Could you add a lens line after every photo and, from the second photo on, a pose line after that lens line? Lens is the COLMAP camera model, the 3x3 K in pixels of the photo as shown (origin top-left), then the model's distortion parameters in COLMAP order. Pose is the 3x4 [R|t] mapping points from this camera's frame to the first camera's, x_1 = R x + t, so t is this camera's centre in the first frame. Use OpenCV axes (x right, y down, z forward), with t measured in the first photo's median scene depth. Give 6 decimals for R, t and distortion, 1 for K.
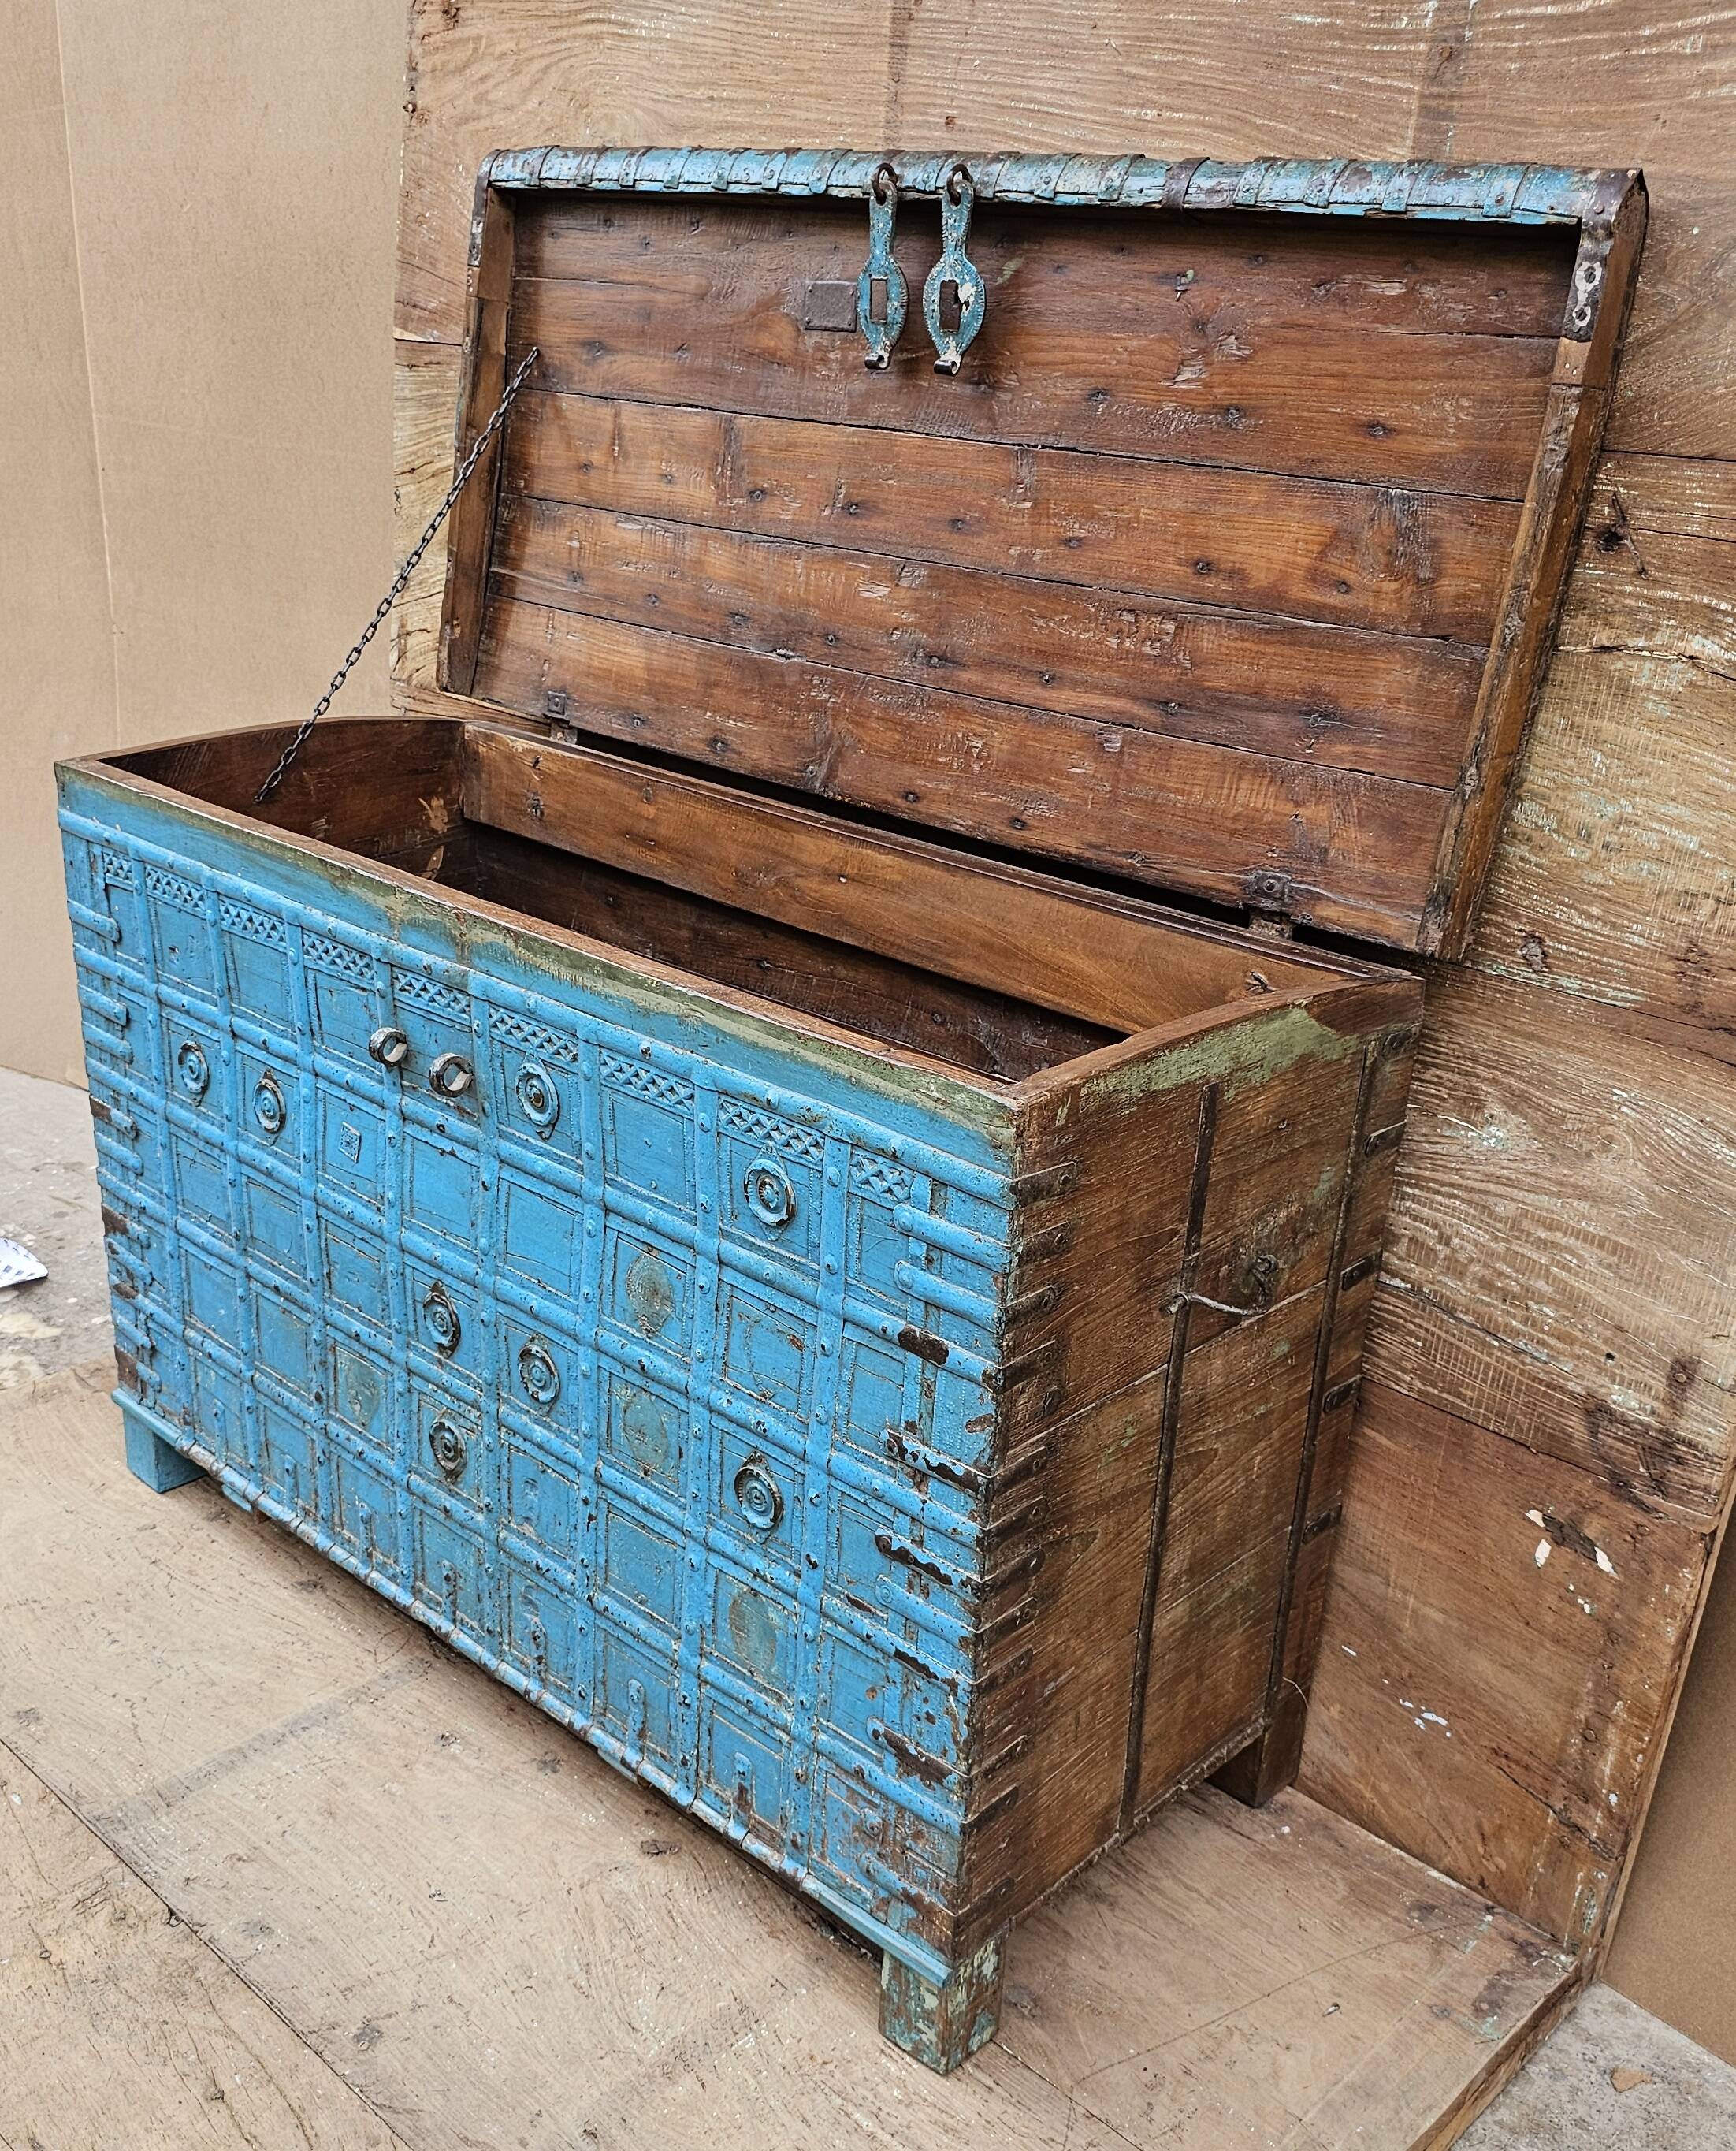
lens RADIAL K [[2115.0, 0, 855.5], [0, 2115.0, 1187.6], [0, 0, 1]] dist [0.066553, -0.076590]
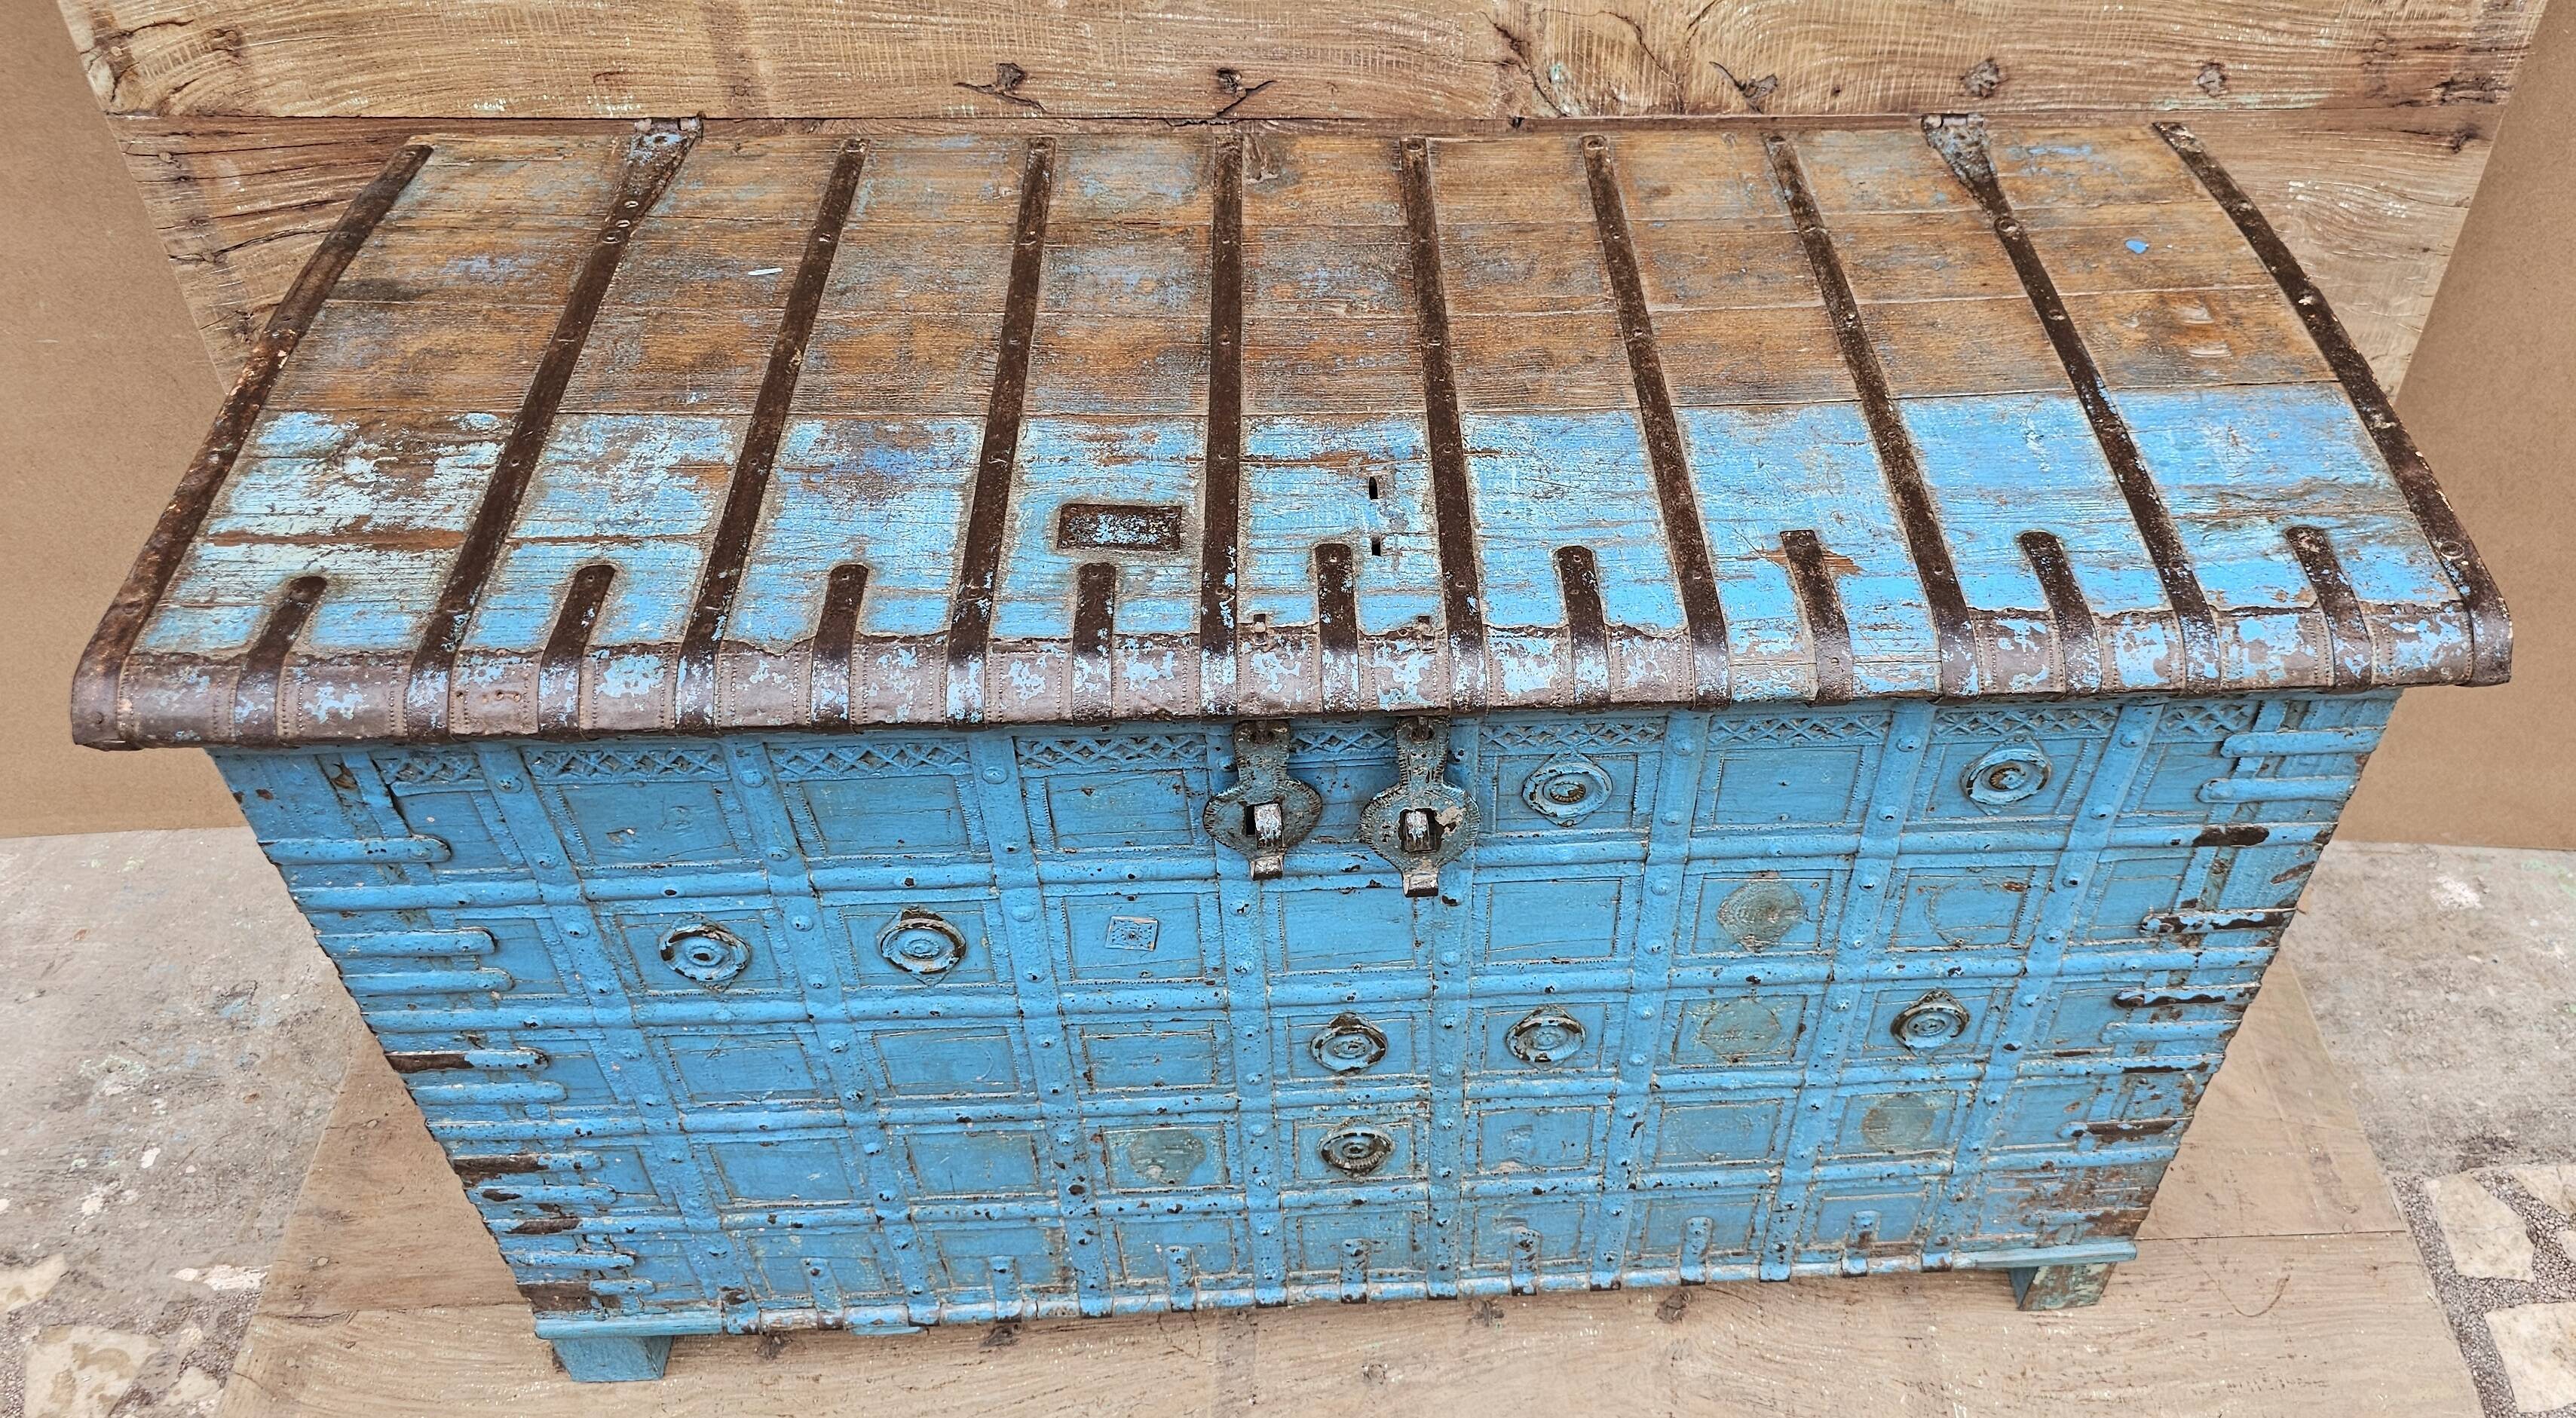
lens RADIAL K [[2029.0, 0, 1465.0], [0, 2029.0, 579.7], [0, 0, 1]] dist [0.055277, -0.065456]
pose [[0.681765, -0.519781, 0.514806, -0.470394], [0.290973, 0.838304, 0.461065, -0.415244], [-0.671216, -0.164544, 0.722768, 0.487120]]
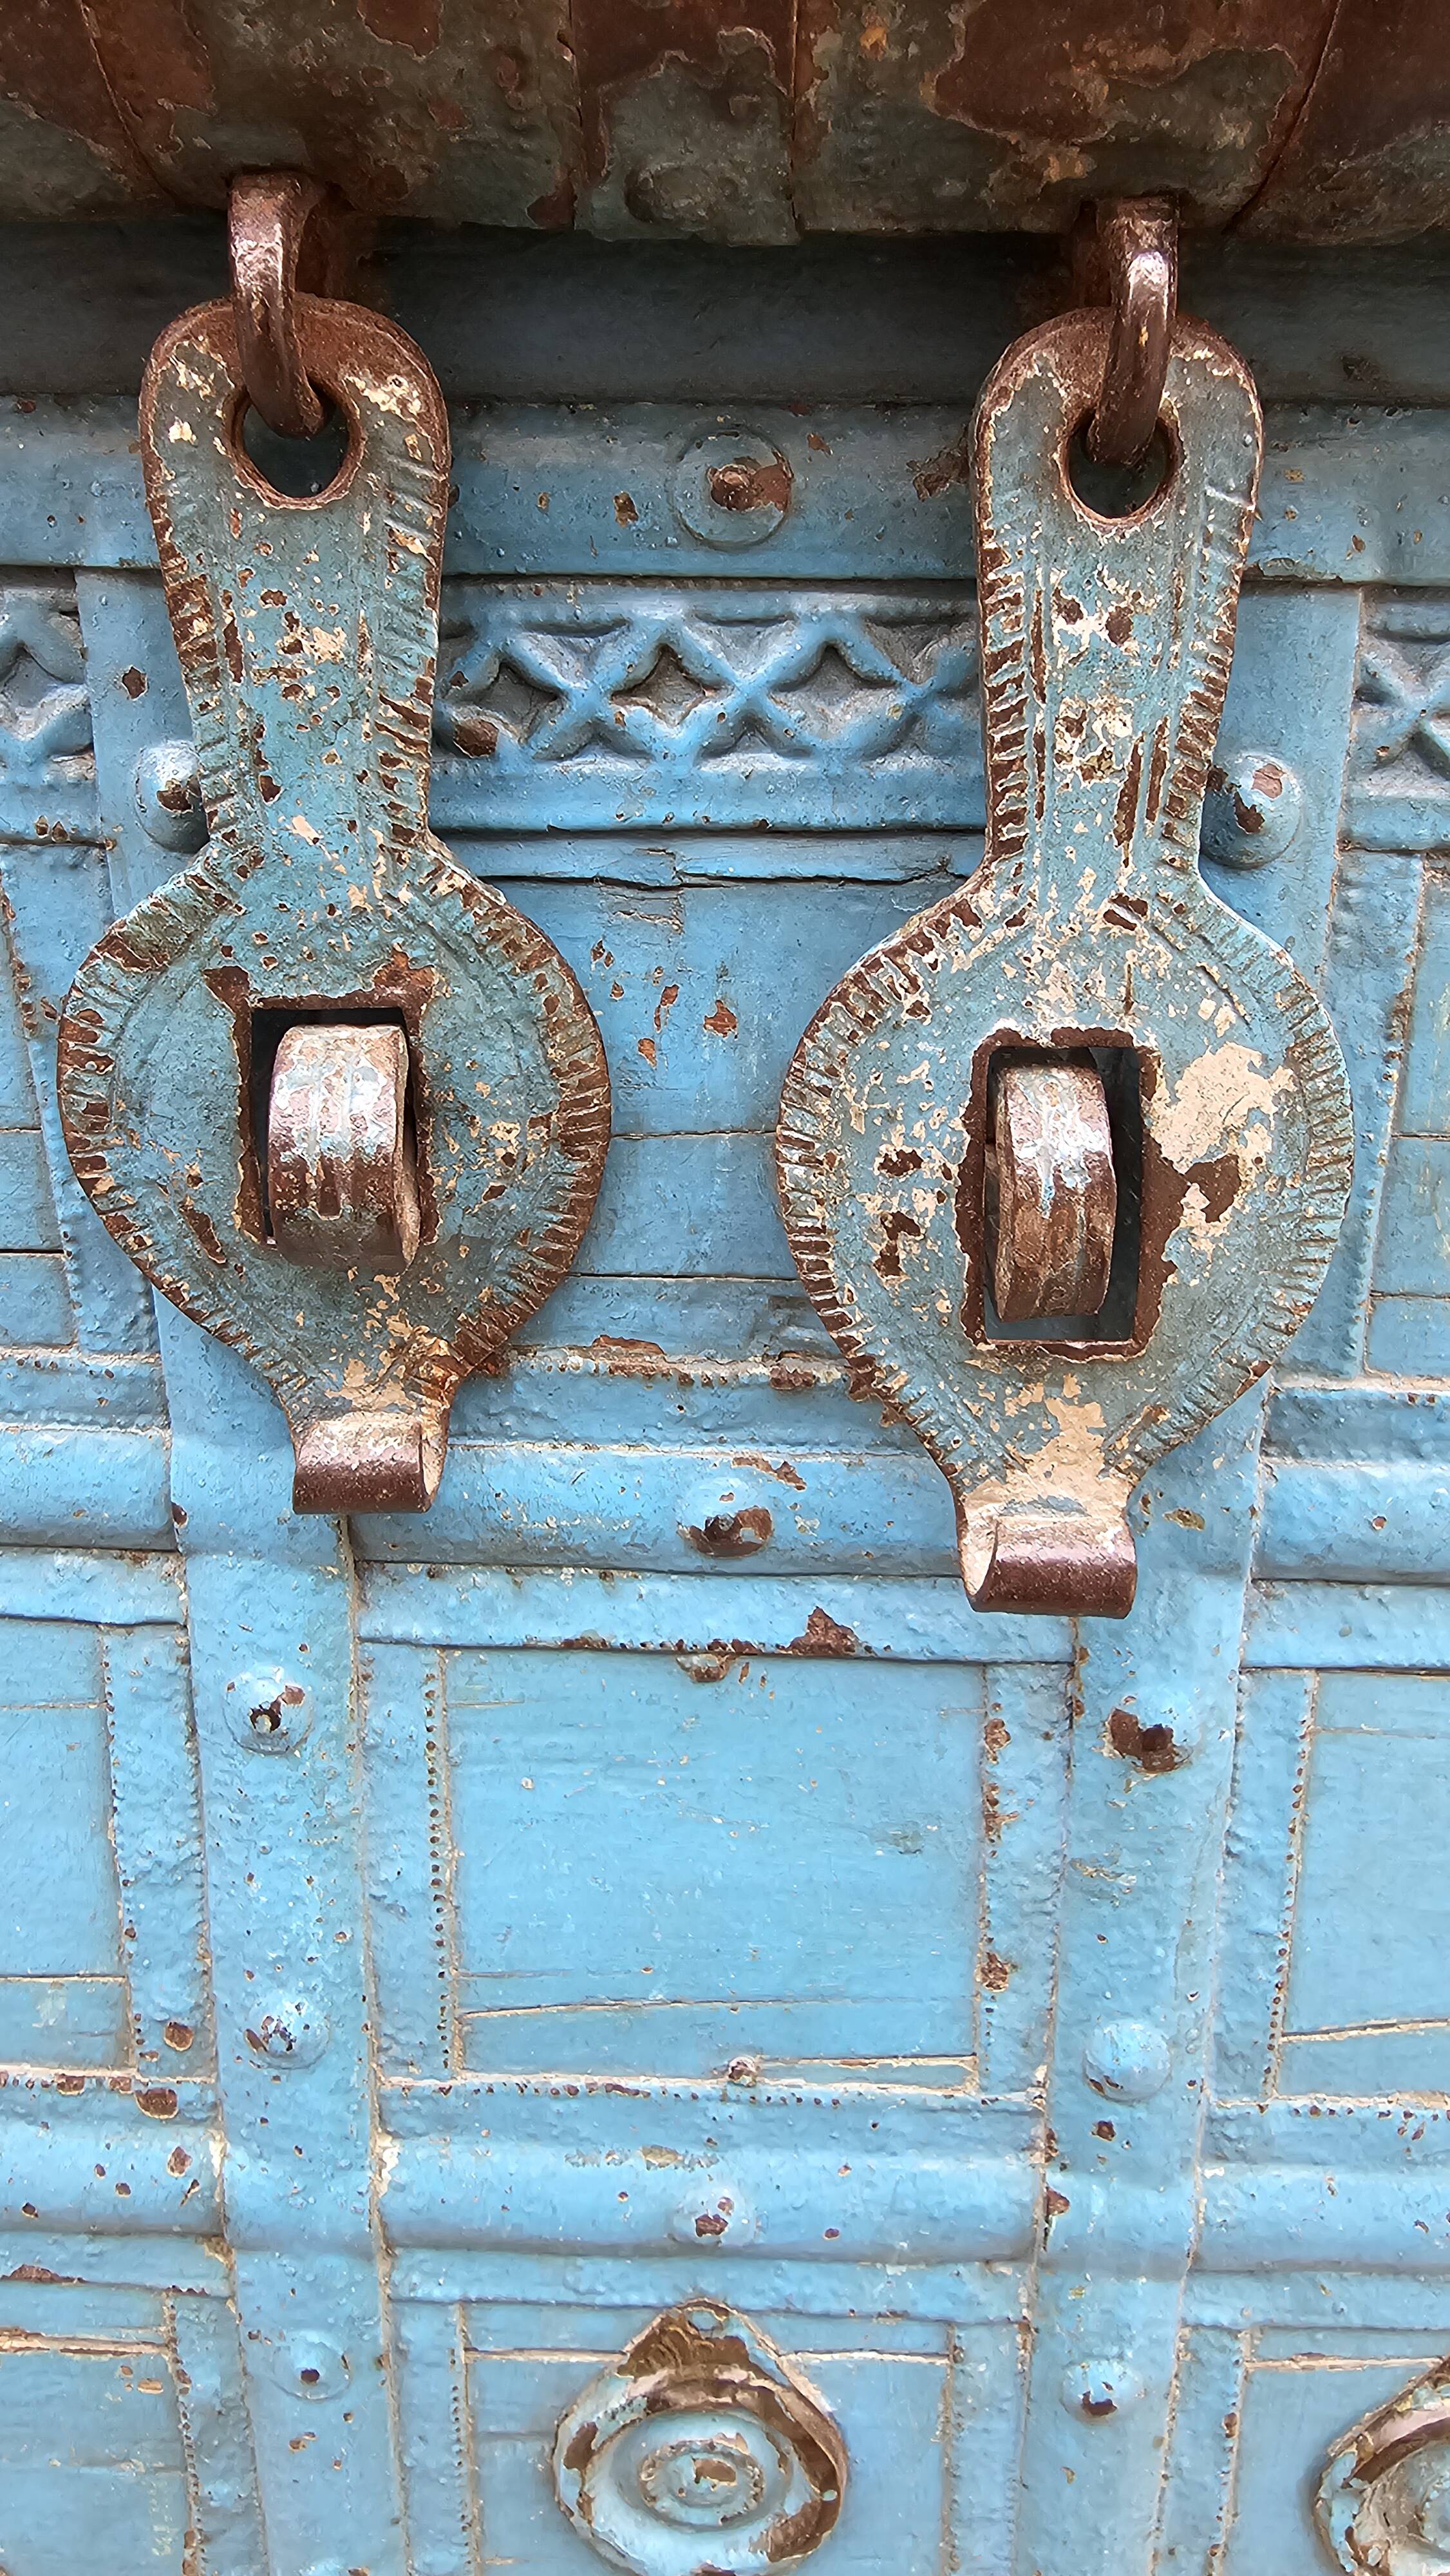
lens RADIAL K [[1802.9, 0, 726.0], [0, 1802.9, 1060.9], [0, 0, 1]] dist [-0.010764, -0.003358]
pose [[0.750378, -0.225386, 0.621397, -0.275282], [0.279724, 0.960024, 0.010424, -0.065635], [-0.598905, 0.165998, 0.783426, 0.874485]]
